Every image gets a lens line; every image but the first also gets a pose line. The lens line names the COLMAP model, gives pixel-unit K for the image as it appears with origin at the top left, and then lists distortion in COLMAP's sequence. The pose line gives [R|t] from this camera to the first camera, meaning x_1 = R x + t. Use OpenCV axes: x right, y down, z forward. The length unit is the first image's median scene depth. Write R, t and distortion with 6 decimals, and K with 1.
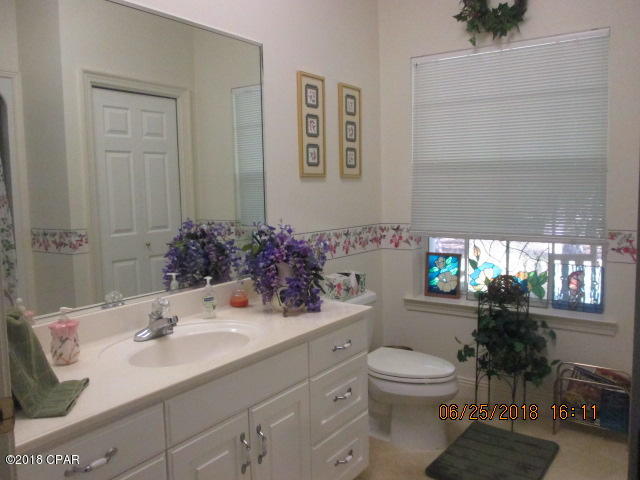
lens RADIAL K [[526.0, 0, 320.0], [0, 526.0, 240.0], [0, 0, 1]] dist [-0.047164, 0.016507]
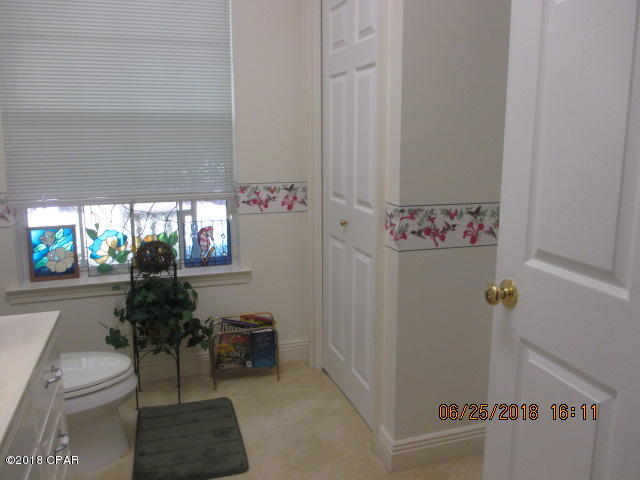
lens RADIAL K [[526.0, 0, 320.0], [0, 526.0, 240.0], [0, 0, 1]] dist [-0.047164, 0.016507]
pose [[0.595664, -0.150184, 0.789068, -0.174900], [0.077533, 0.988528, 0.129618, -0.028808], [-0.799483, -0.016030, 0.600475, 0.211486]]
